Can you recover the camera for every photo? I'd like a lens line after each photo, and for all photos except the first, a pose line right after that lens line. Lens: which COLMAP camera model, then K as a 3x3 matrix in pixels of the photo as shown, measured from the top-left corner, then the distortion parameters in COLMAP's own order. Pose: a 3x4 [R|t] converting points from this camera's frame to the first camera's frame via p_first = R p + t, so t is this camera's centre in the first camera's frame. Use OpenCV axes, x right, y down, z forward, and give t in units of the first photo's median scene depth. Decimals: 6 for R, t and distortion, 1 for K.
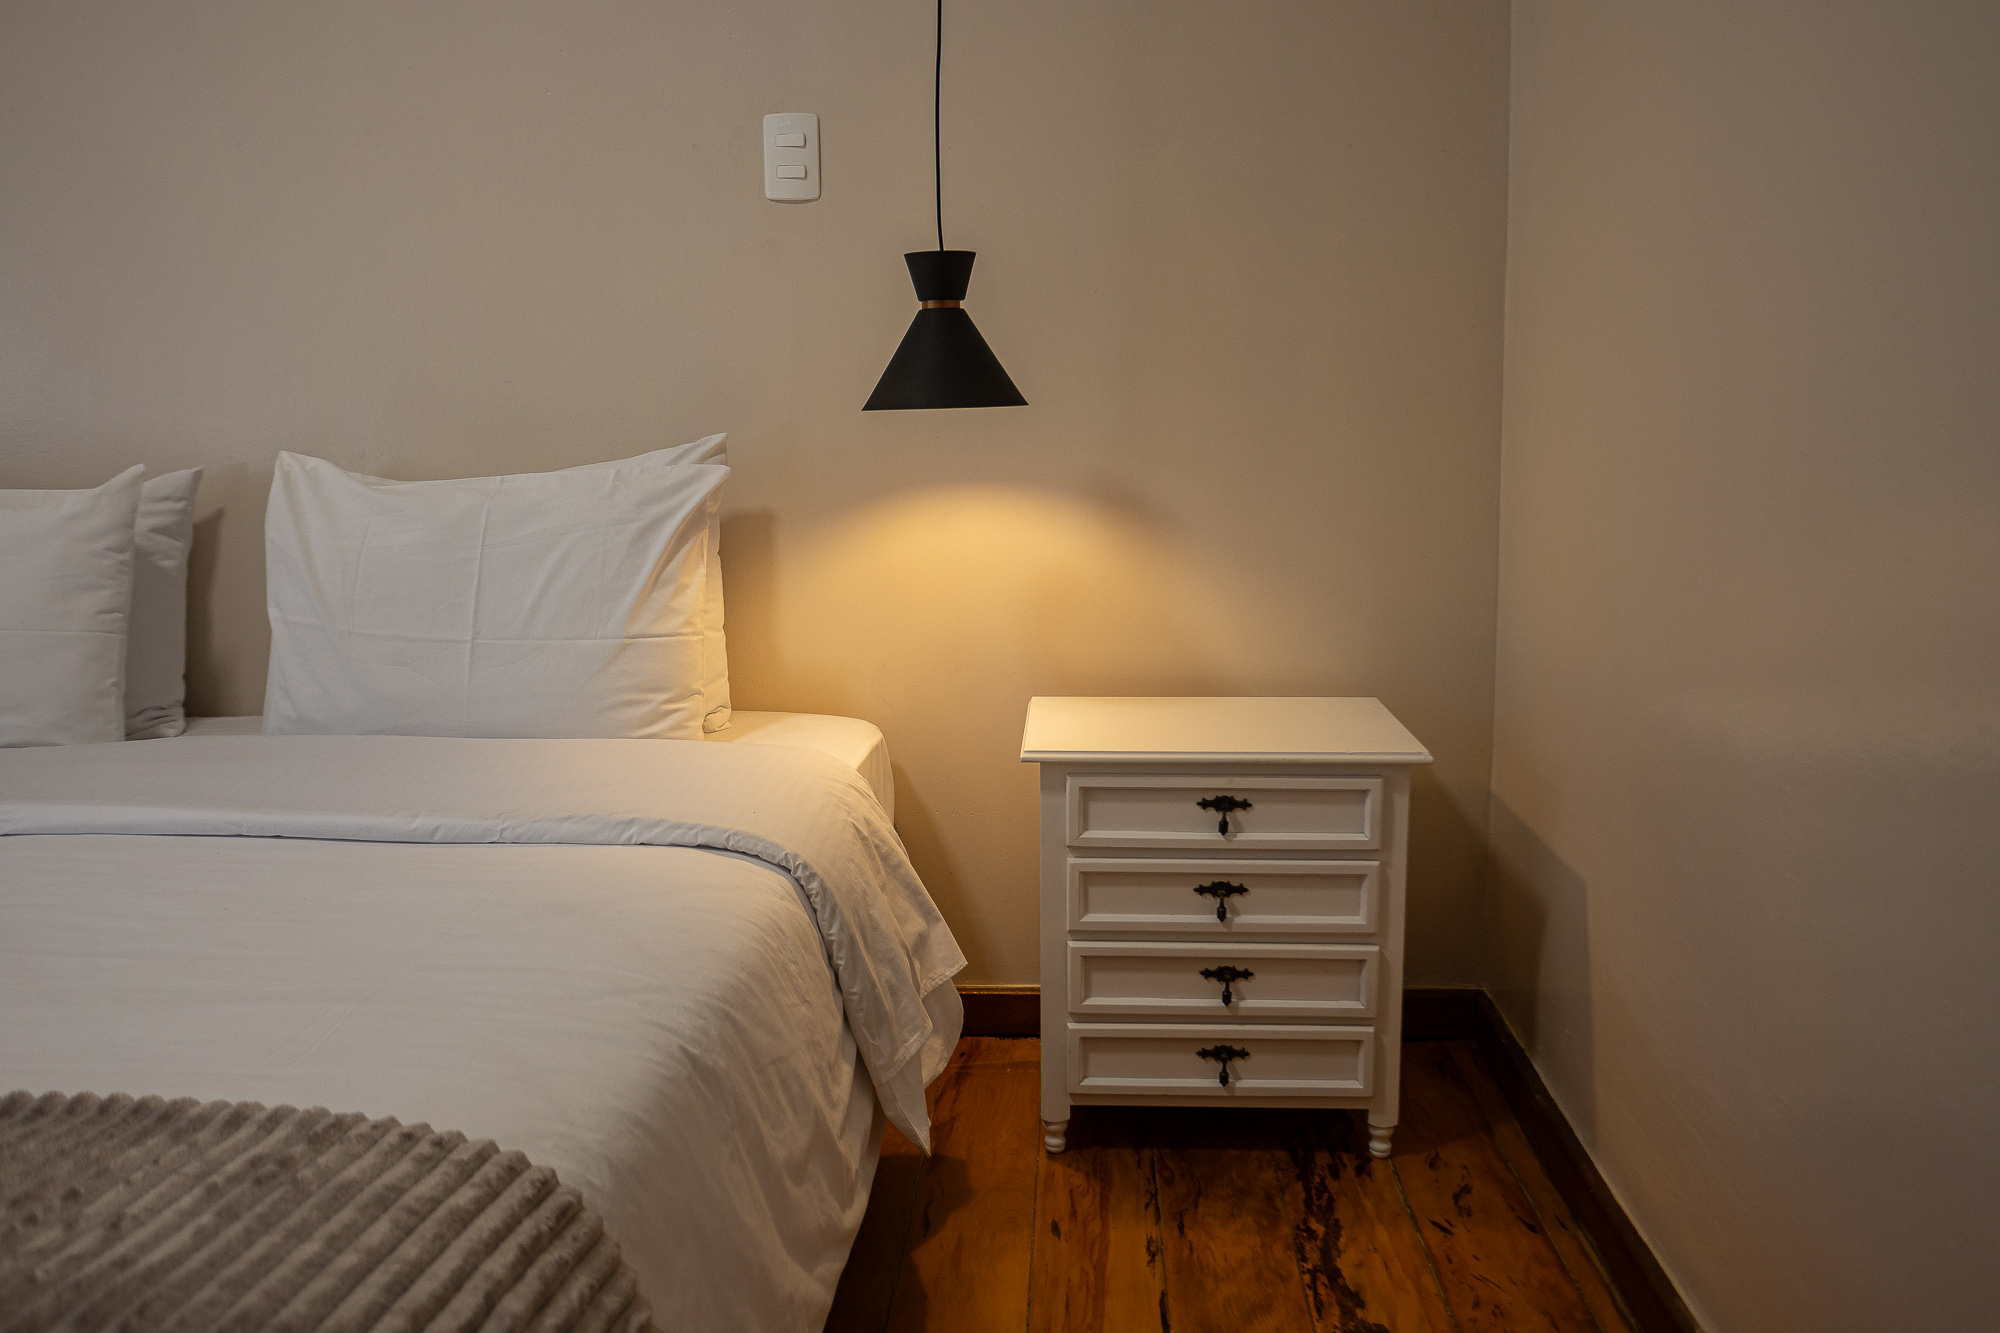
lens RADIAL K [[1571.7, 0, 1000.0], [0, 1571.7, 666.5], [0, 0, 1]] dist [0.002159, 0.003487]
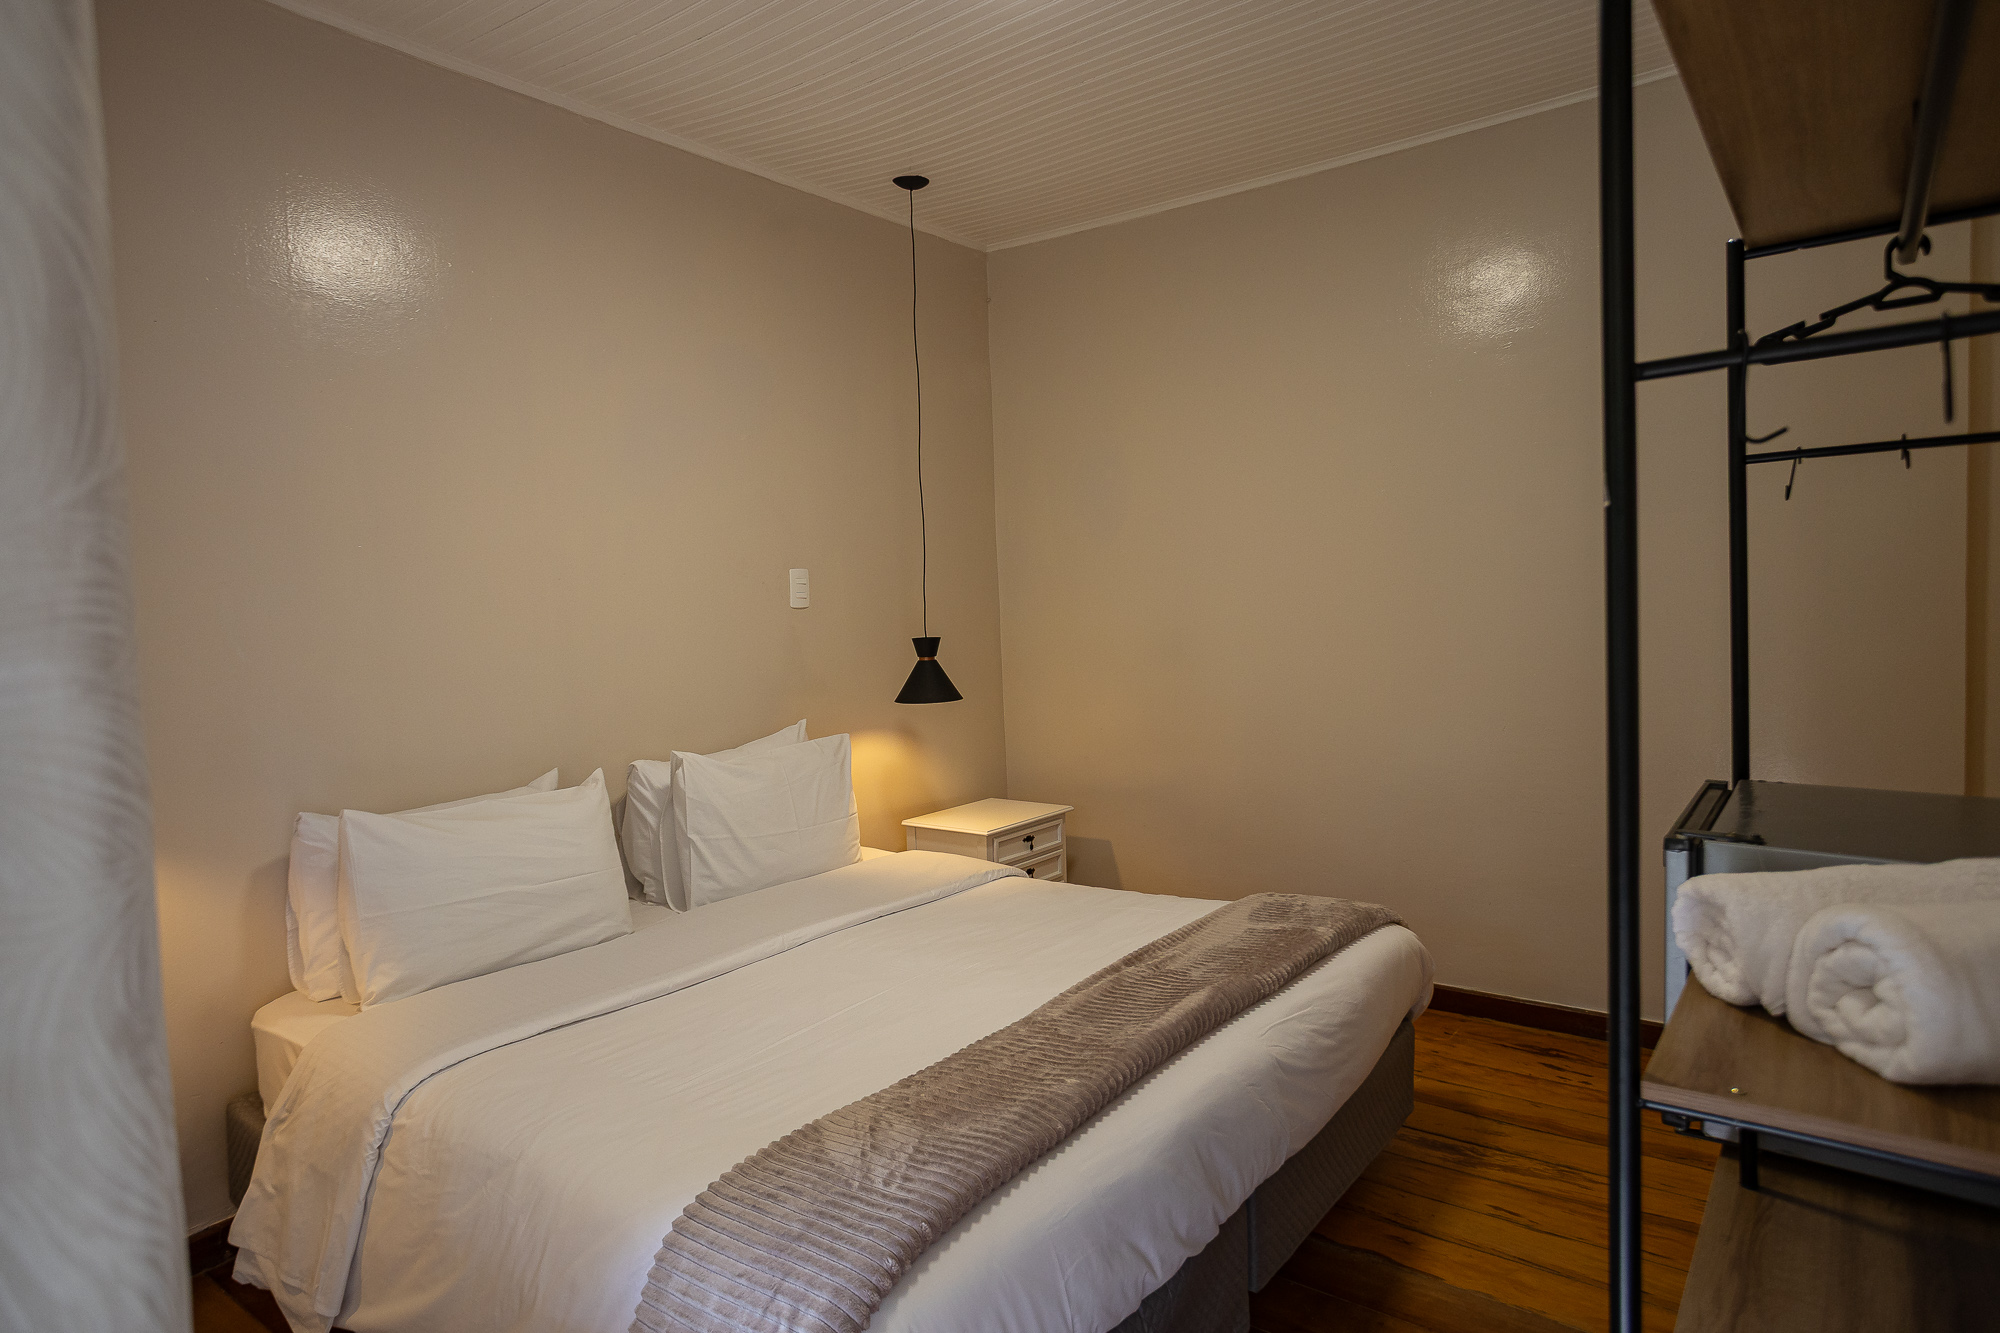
lens RADIAL K [[1137.6, 0, 993.7], [0, 1137.6, 637.4], [0, 0, 1]] dist [-0.022040, 0.022992]
pose [[0.586023, -0.041250, 0.809244, -1.477612], [0.157390, 0.985477, -0.063742, -0.138153], [-0.794862, 0.164721, 0.584004, -0.132539]]
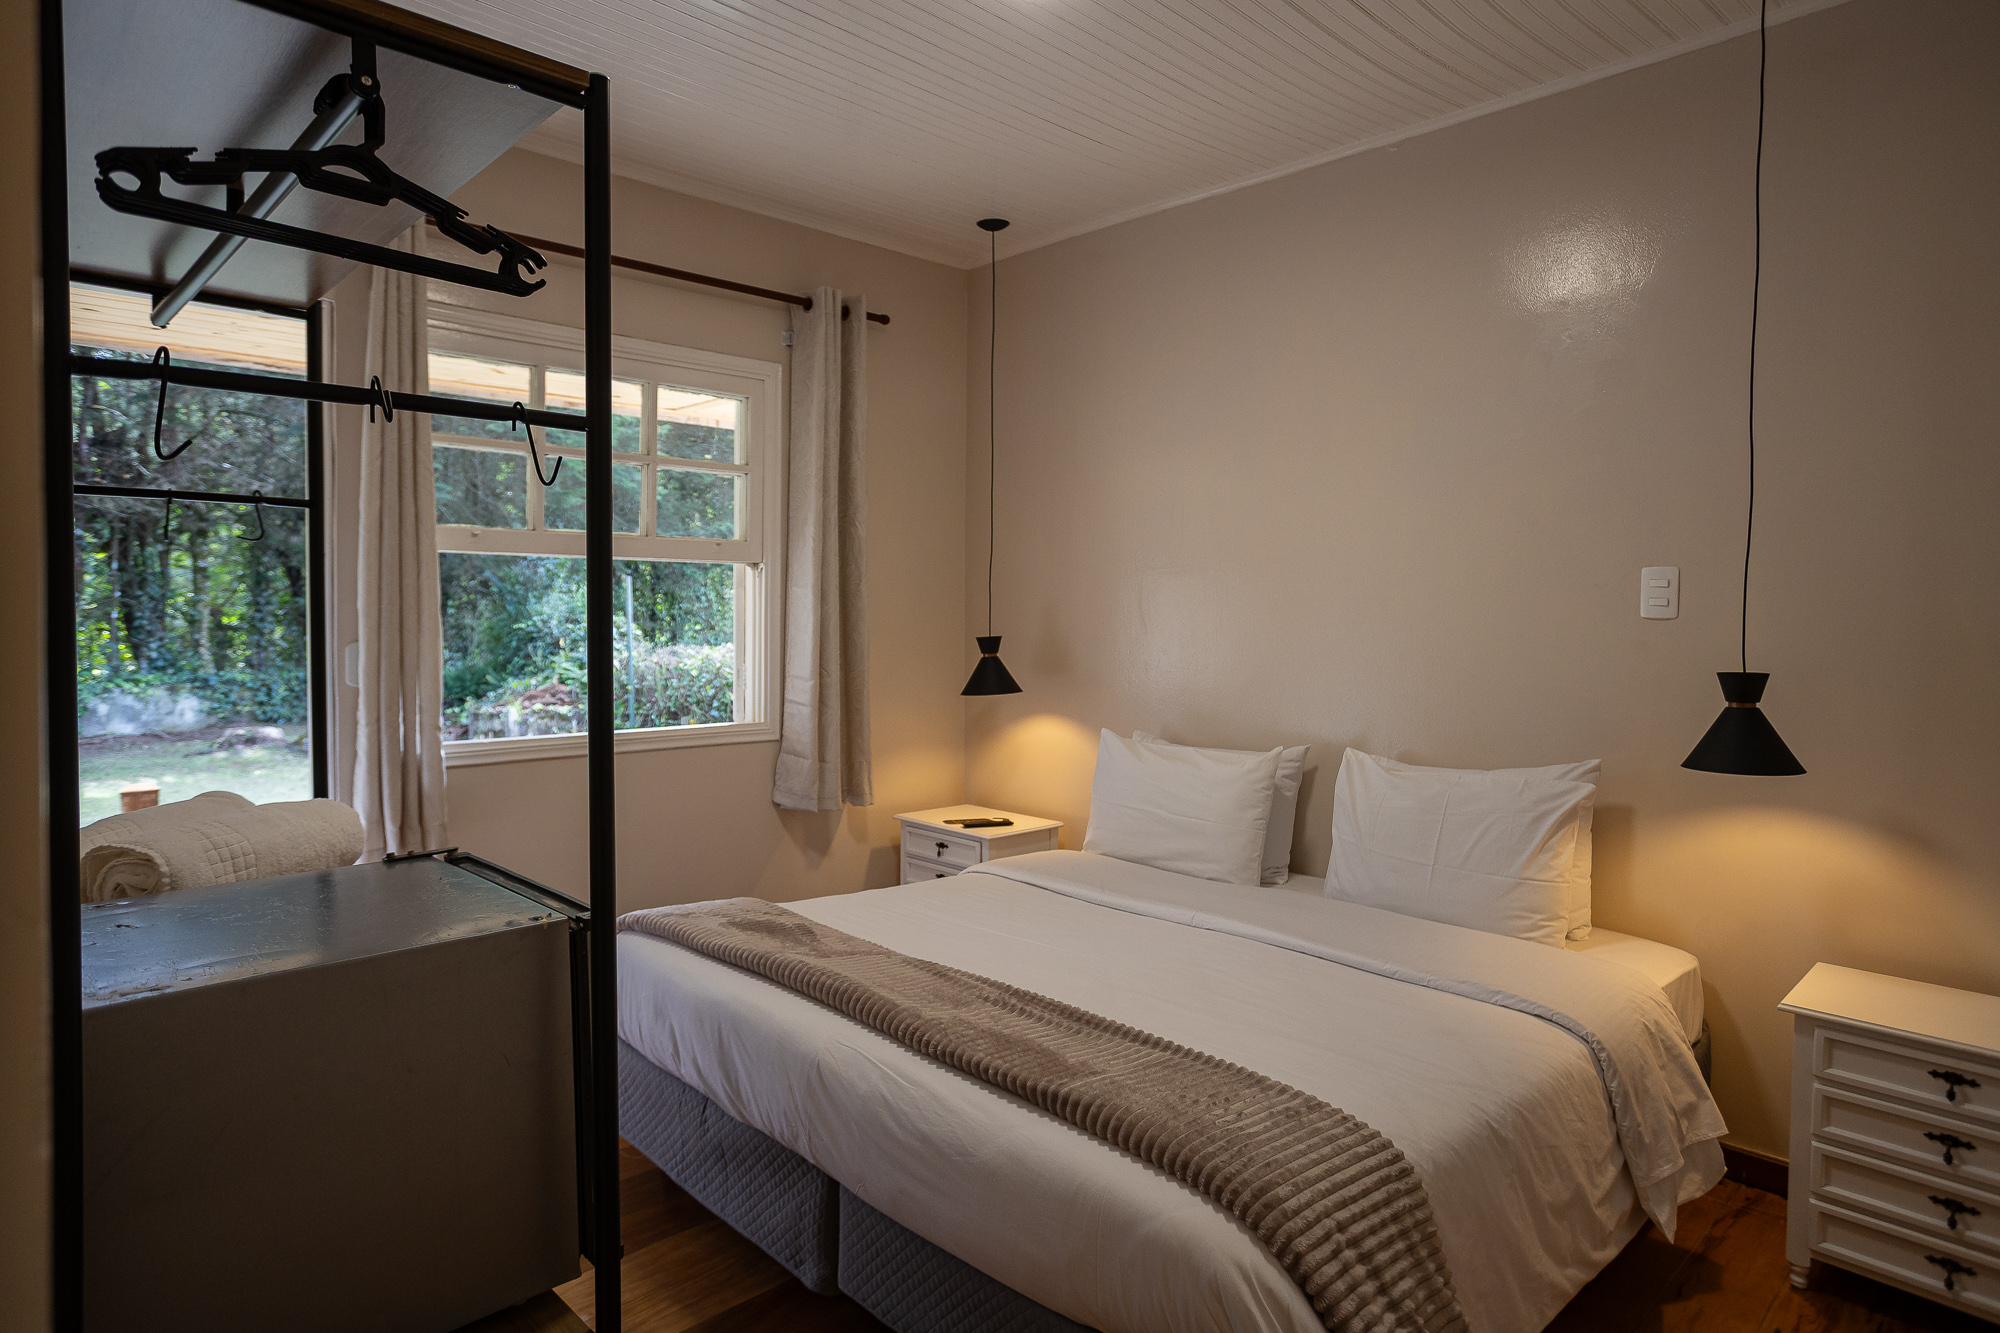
lens RADIAL K [[1137.6, 0, 993.7], [0, 1137.6, 637.4], [0, 0, 1]] dist [-0.022040, 0.022992]
pose [[0.731662, 0.032685, -0.680883, 0.193451], [-0.124682, 0.988416, -0.086534, -0.107159], [0.670167, 0.148208, 0.727262, -0.369658]]
